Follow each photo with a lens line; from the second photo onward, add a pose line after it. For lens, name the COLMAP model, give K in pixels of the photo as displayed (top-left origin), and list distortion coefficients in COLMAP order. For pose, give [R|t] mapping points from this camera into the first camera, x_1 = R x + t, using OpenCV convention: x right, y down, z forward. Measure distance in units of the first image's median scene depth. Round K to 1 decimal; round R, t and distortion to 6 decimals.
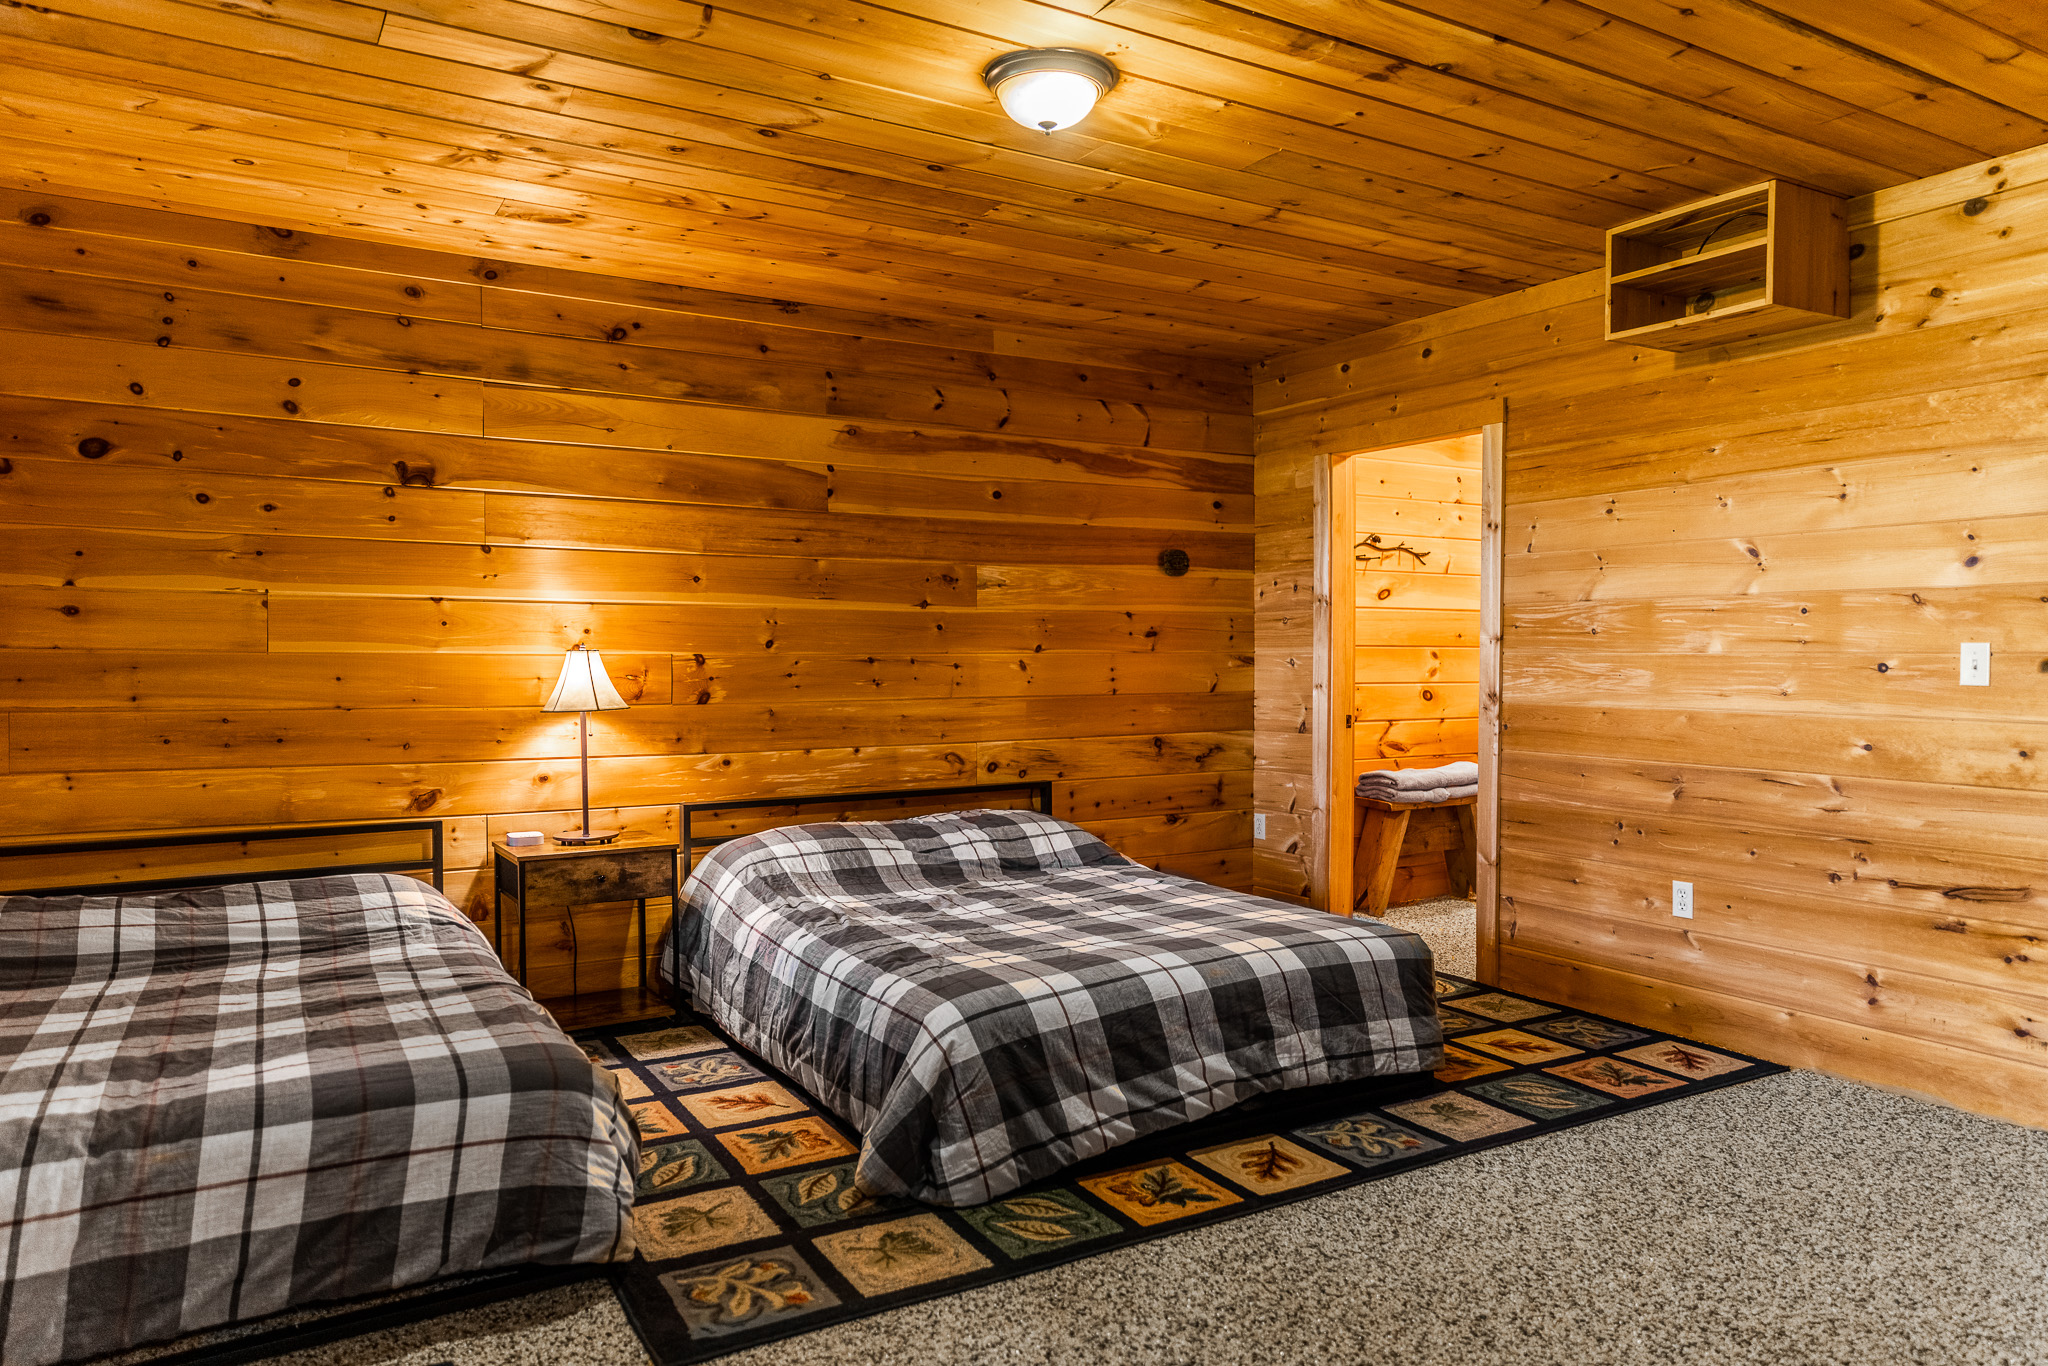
lens RADIAL K [[1381.8, 0, 1021.6], [0, 1381.8, 680.8], [0, 0, 1]] dist [0.013173, -0.007006]
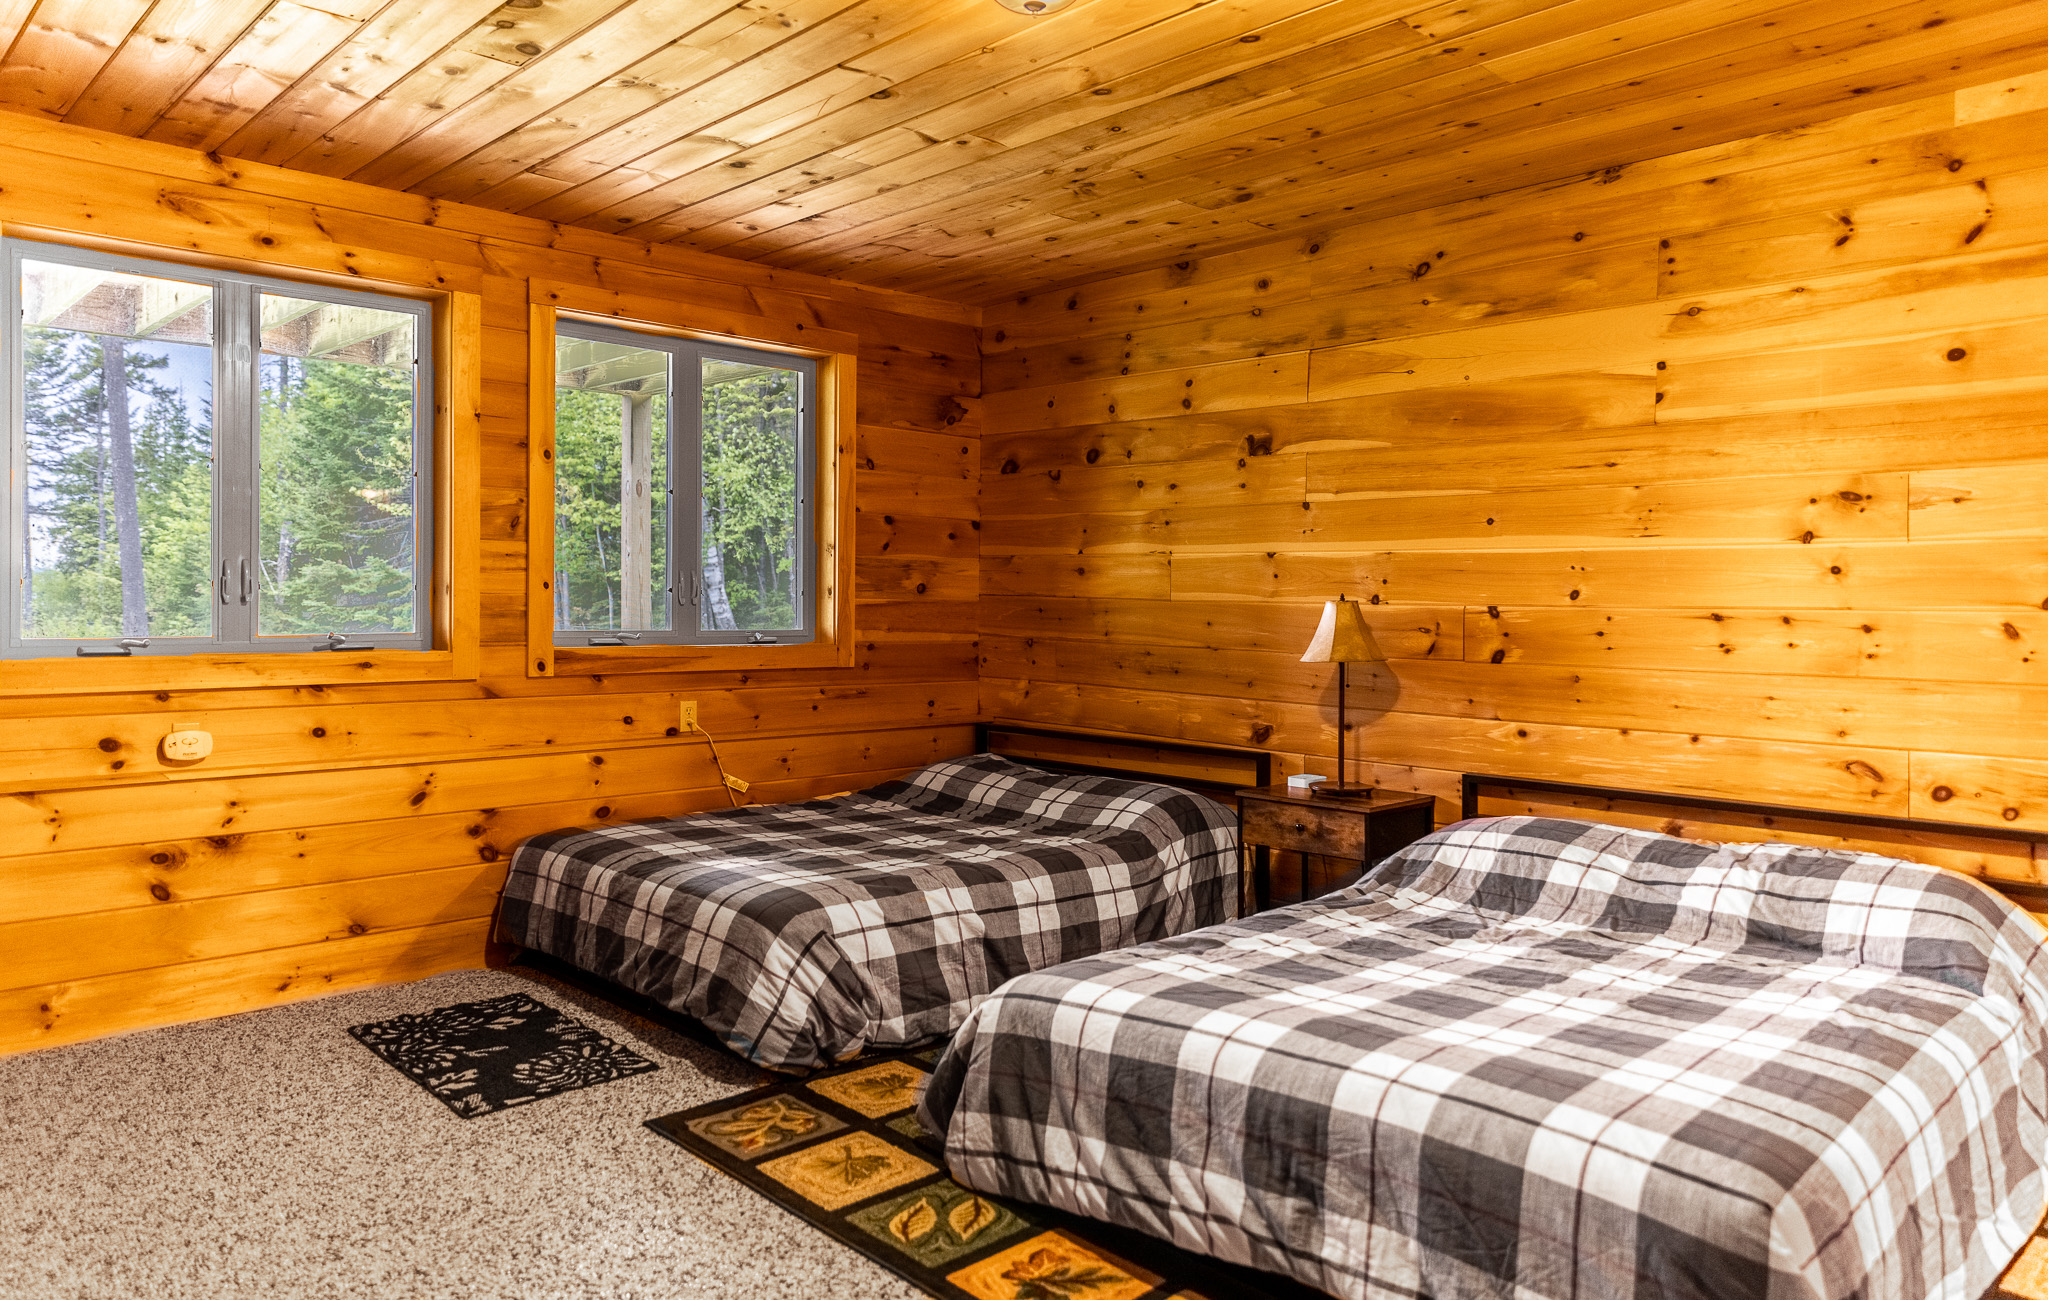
lens RADIAL K [[1377.1, 0, 1024.3], [0, 1377.1, 605.0], [0, 0, 1]] dist [0.010130, 0.001847]
pose [[0.210629, 0.007758, -0.977535, 0.650769], [-0.028232, 0.999600, 0.001850, -0.015421], [0.977158, 0.027209, 0.210764, 0.604398]]
